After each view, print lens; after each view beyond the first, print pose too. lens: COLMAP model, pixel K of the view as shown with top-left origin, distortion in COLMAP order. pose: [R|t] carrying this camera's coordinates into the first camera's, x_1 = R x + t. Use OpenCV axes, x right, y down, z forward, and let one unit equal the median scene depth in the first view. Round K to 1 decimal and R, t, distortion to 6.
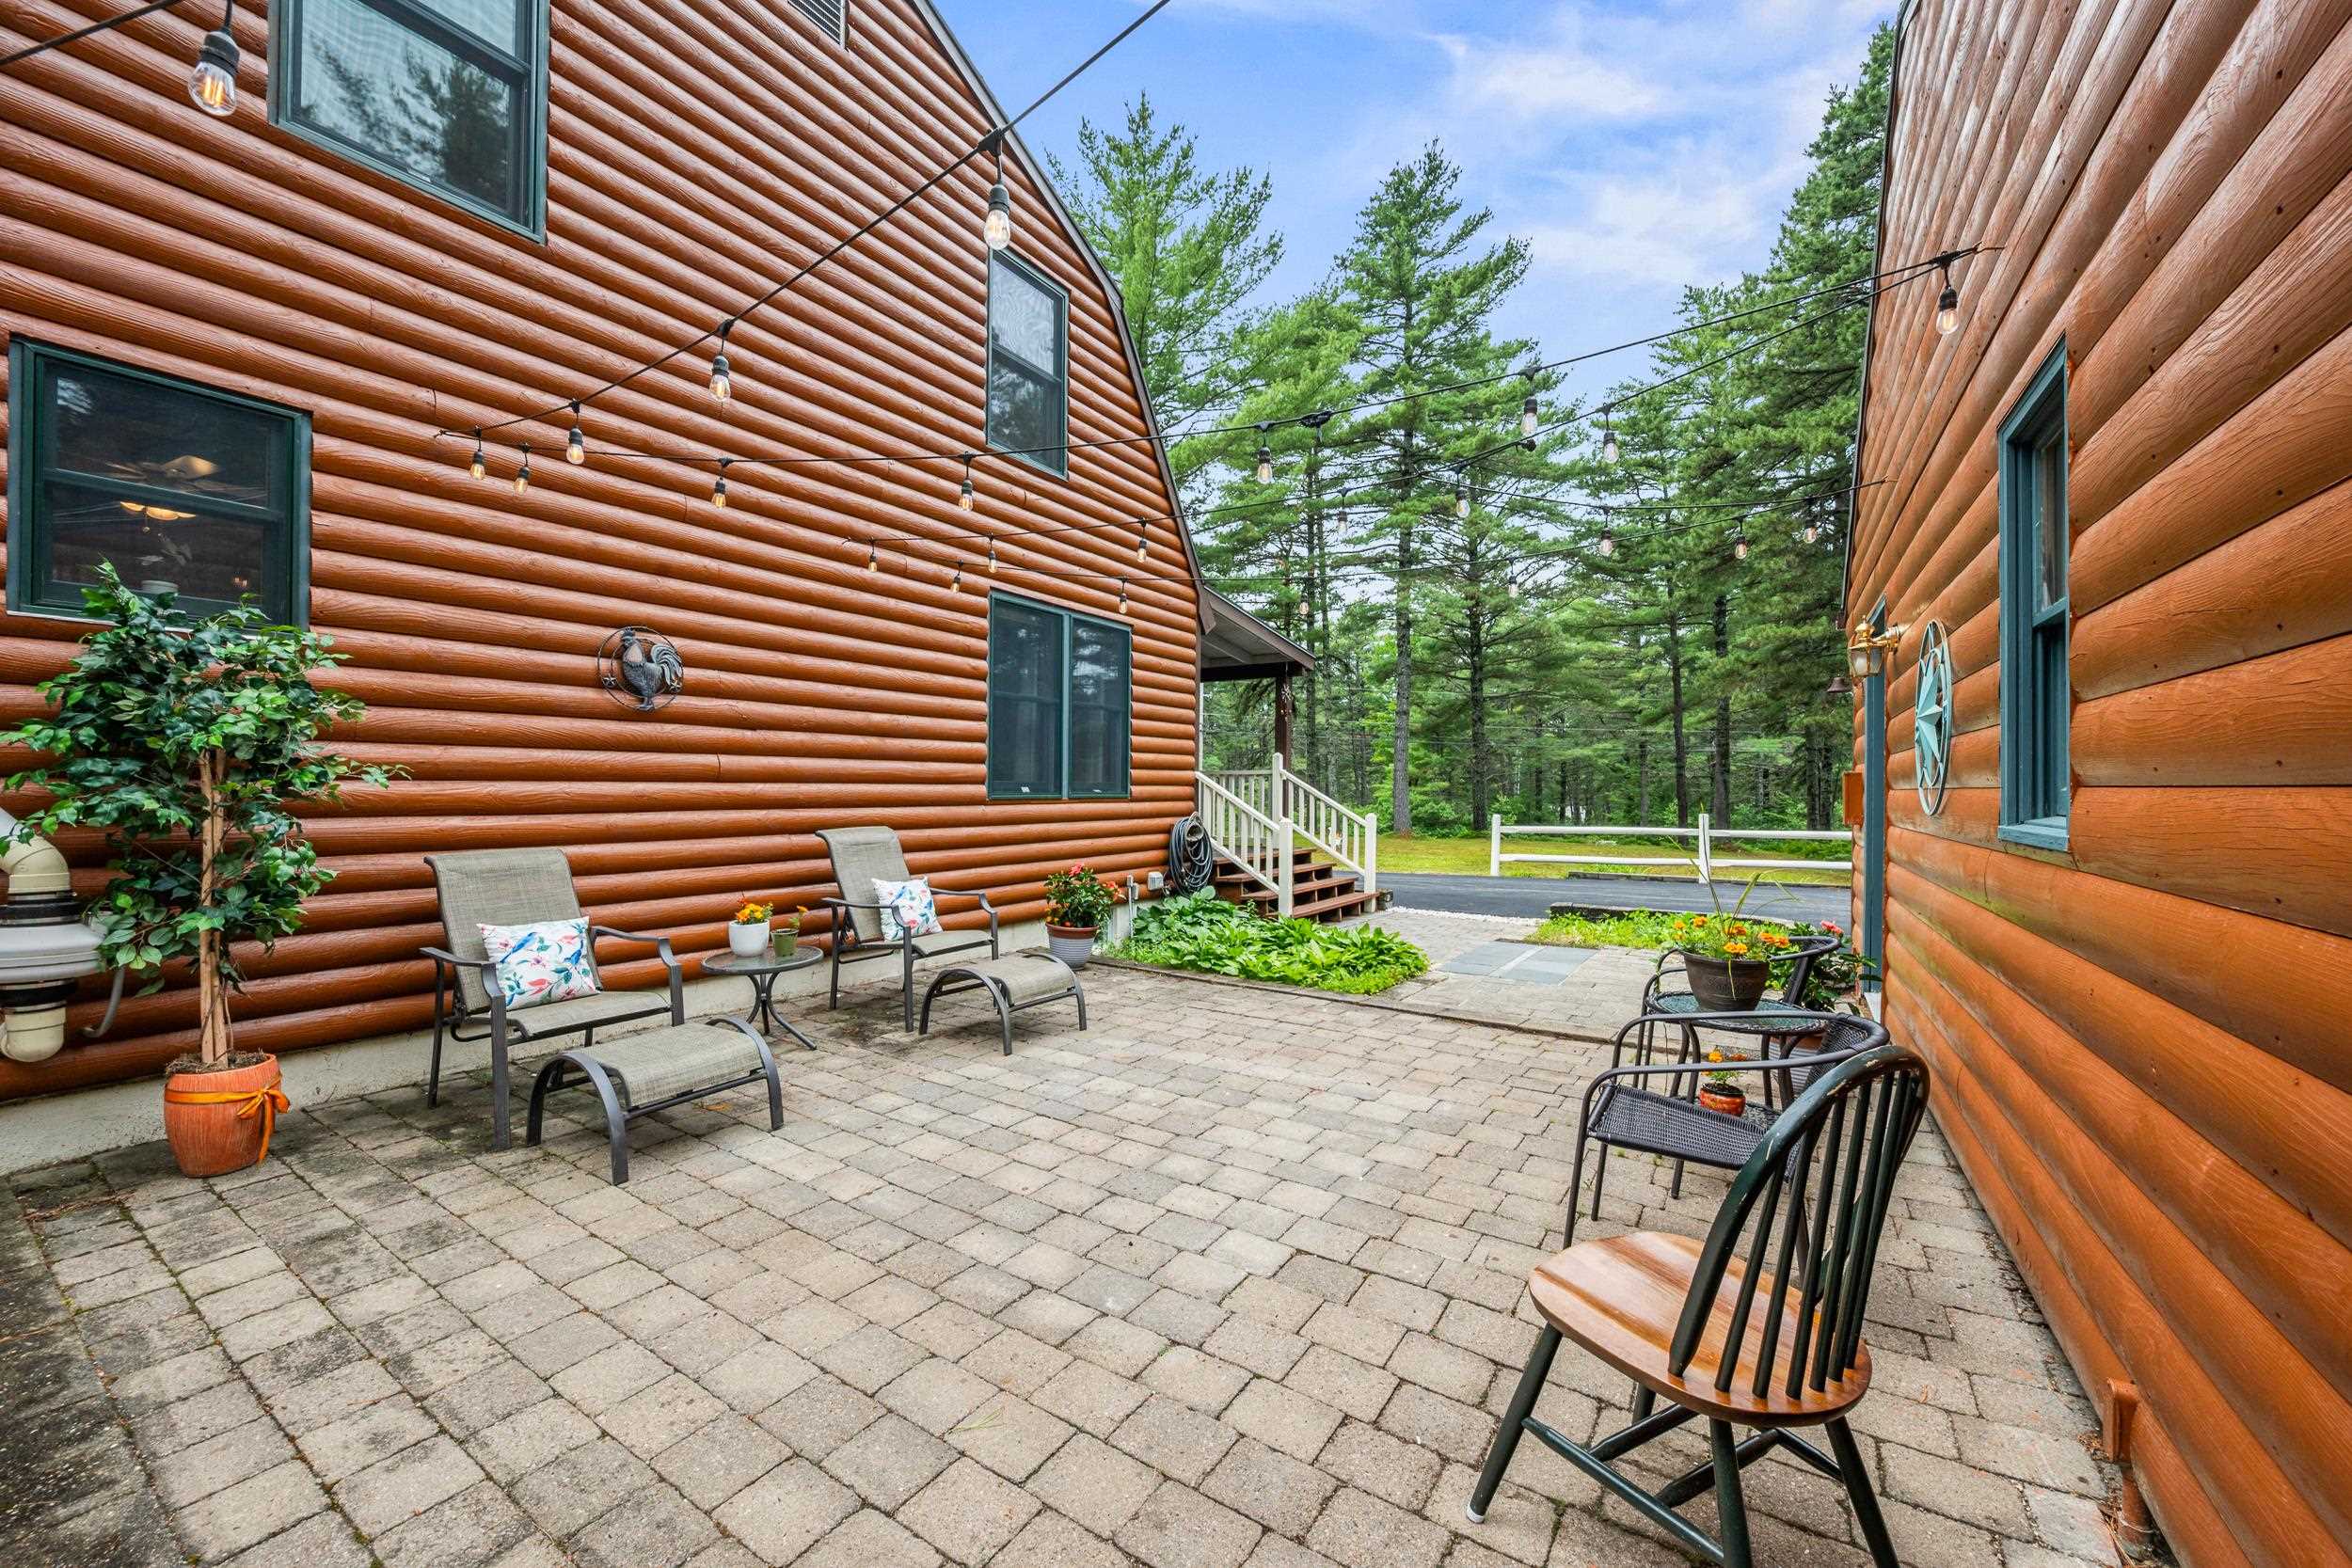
lens RADIAL K [[908.2, 0, 1186.1], [0, 908.2, 788.6], [0, 0, 1]] dist [-0.004418, -0.000168]
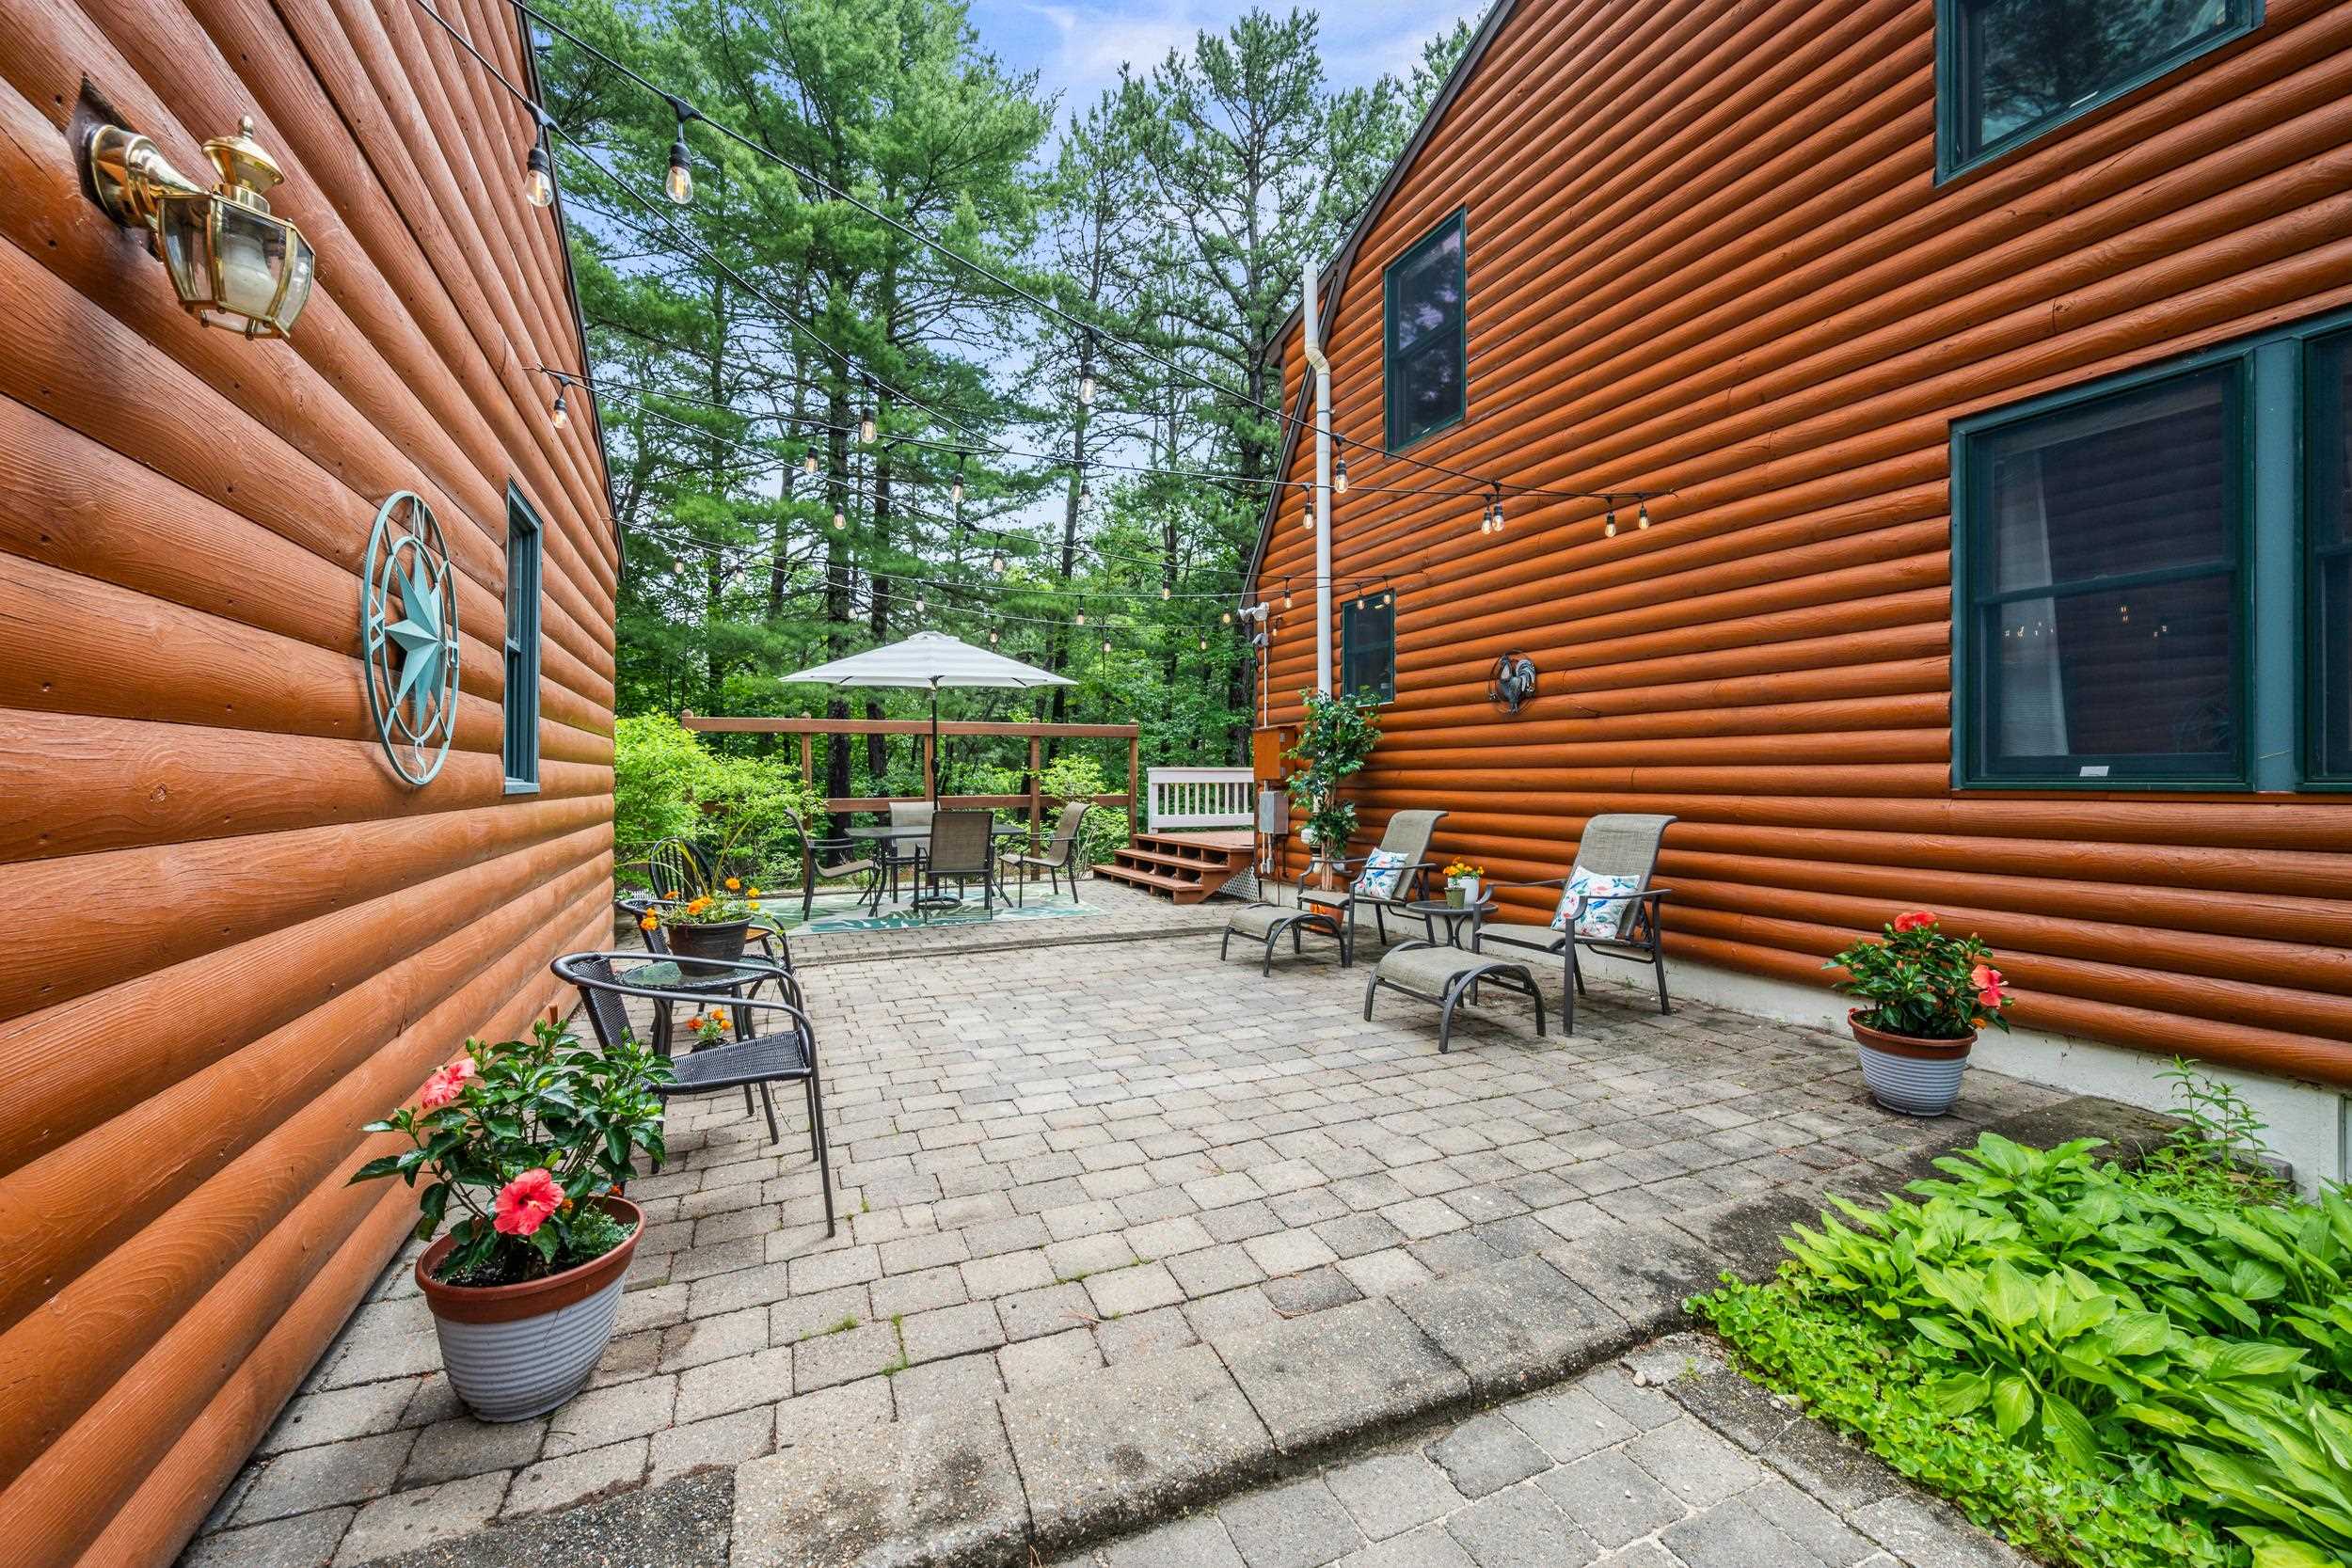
lens RADIAL K [[908.2, 0, 1179.2], [0, 908.2, 780.1], [0, 0, 1]] dist [-0.004418, -0.000168]
pose [[-0.529742, -0.007912, -0.848122, 1.081179], [-0.006935, 0.999963, -0.004997, 0.025627], [0.848131, 0.003235, -0.529777, 1.817604]]
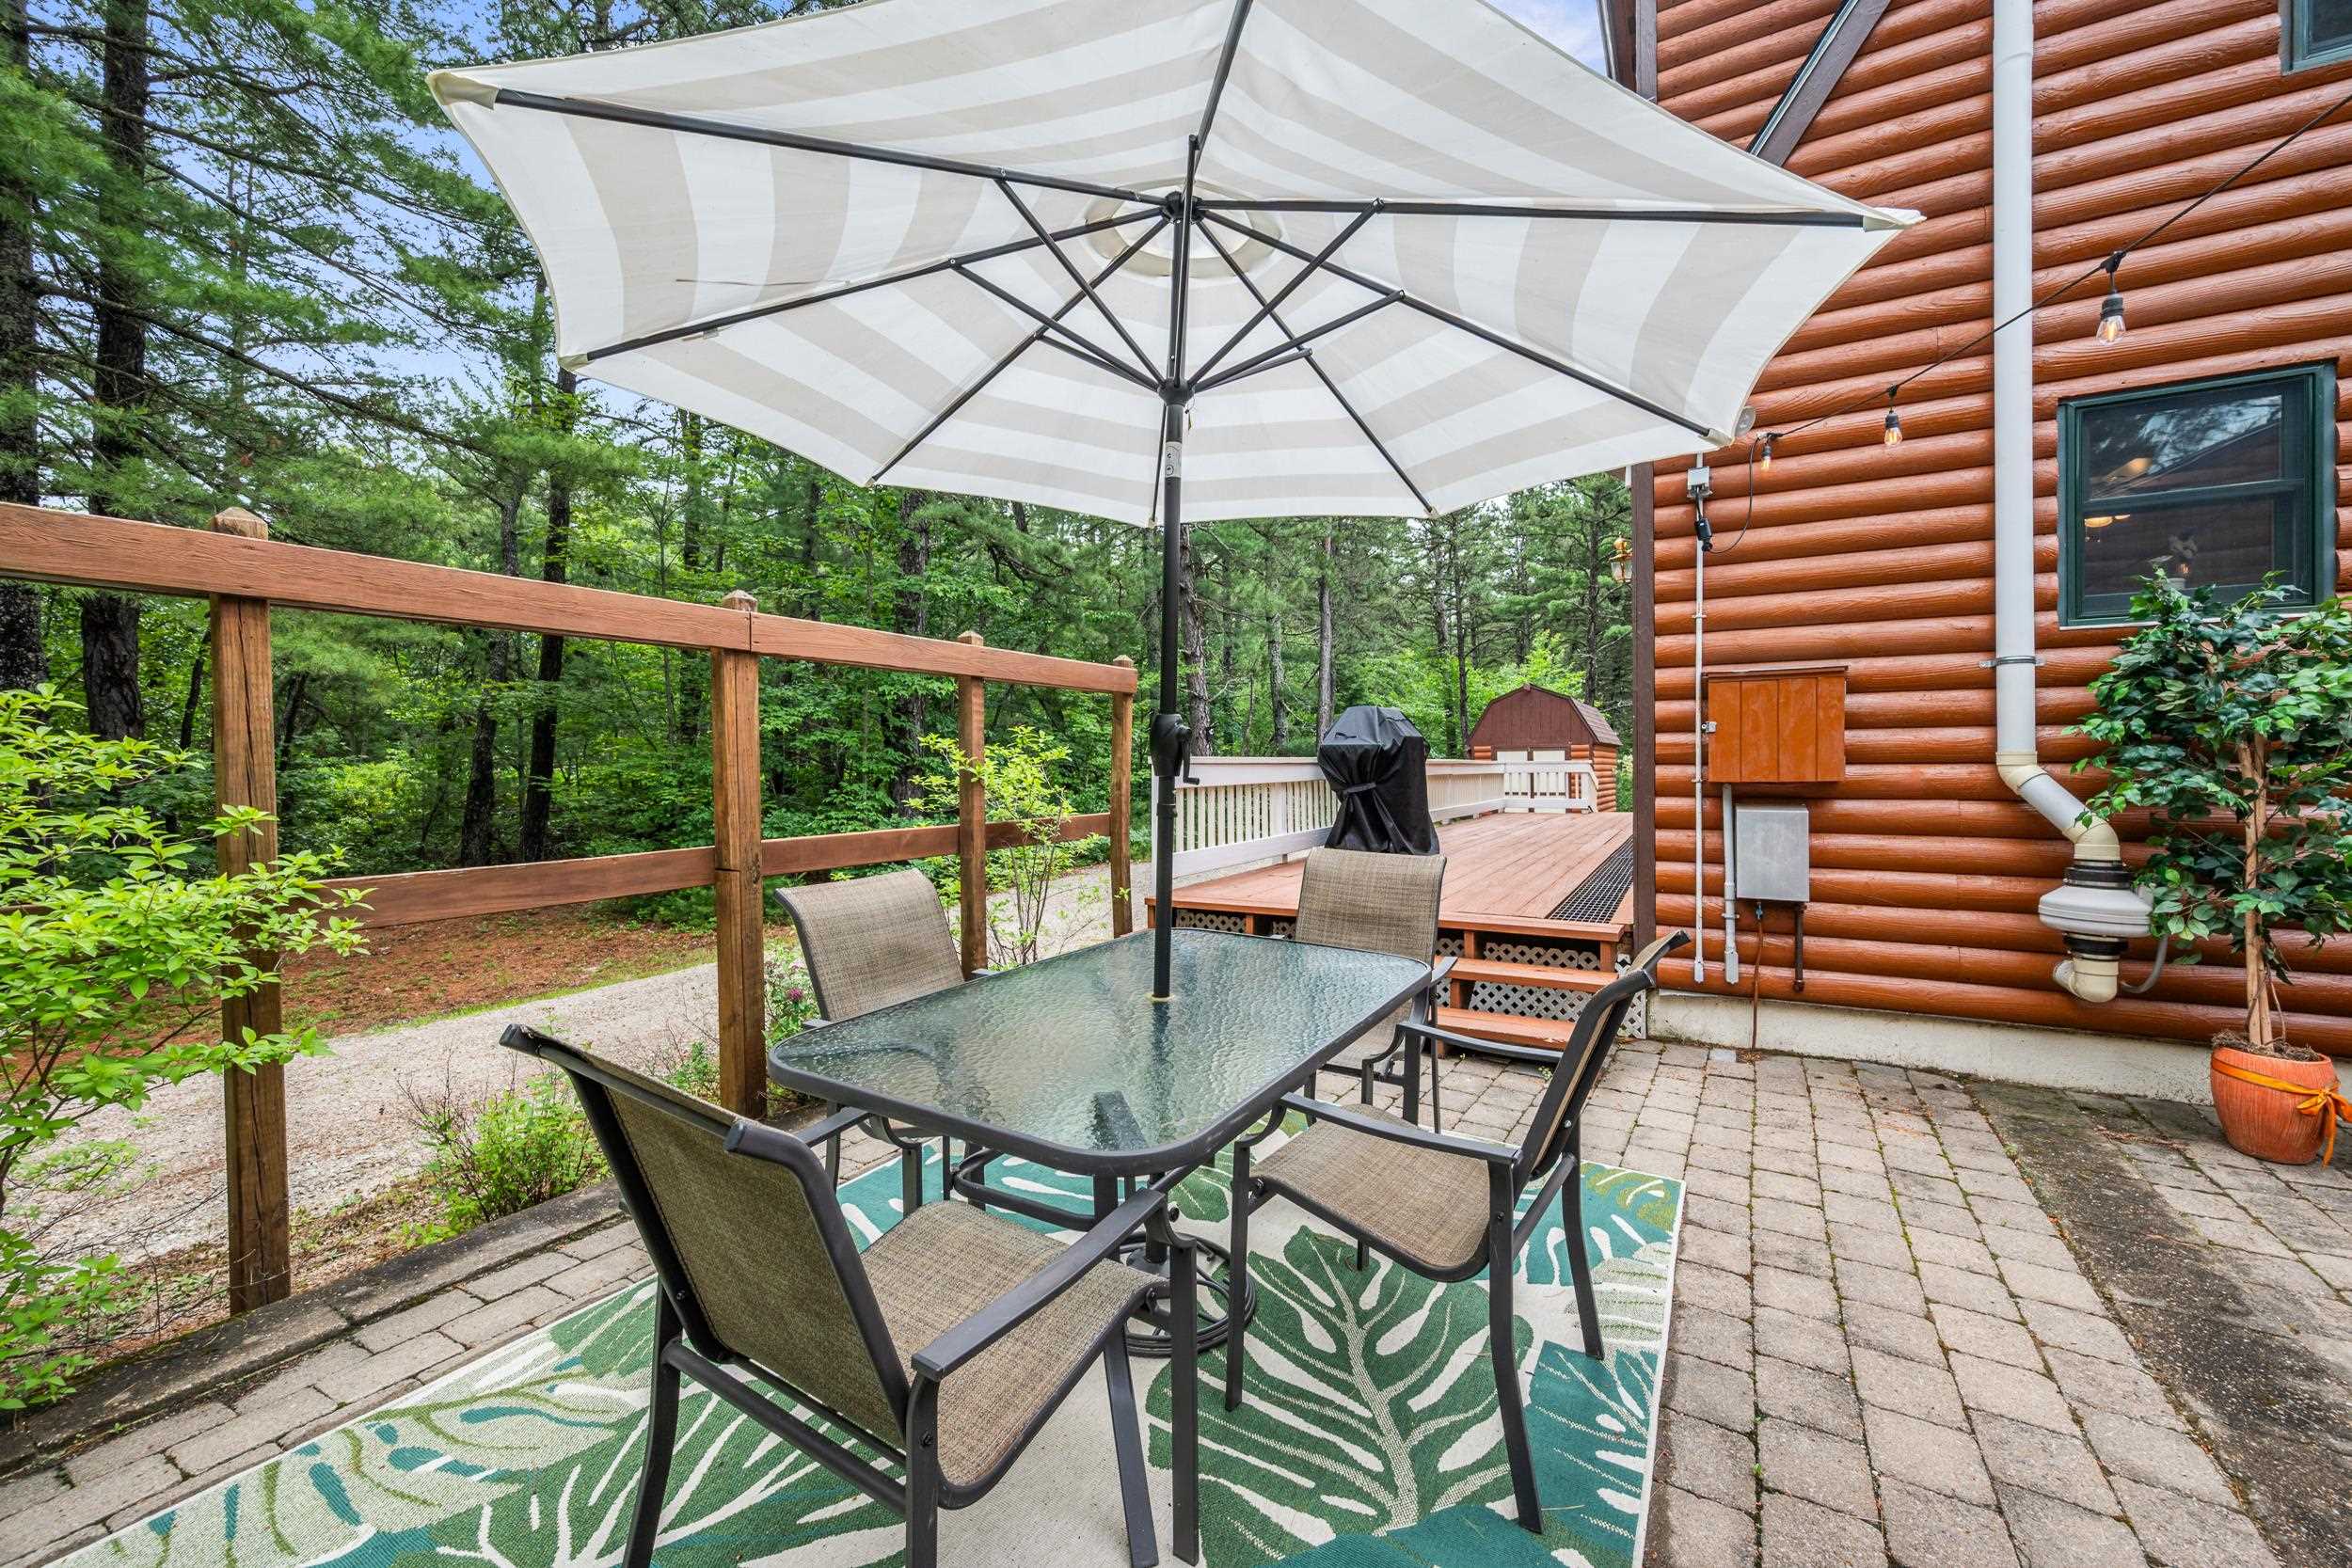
lens RADIAL K [[908.2, 0, 1178.8], [0, 908.2, 775.6], [0, 0, 1]] dist [-0.004418, -0.000168]
pose [[0.032188, 0.002609, -0.999478, -0.119750], [-0.000172, 0.999997, 0.002604, 0.001234], [0.999482, 0.000088, 0.032188, -0.232513]]
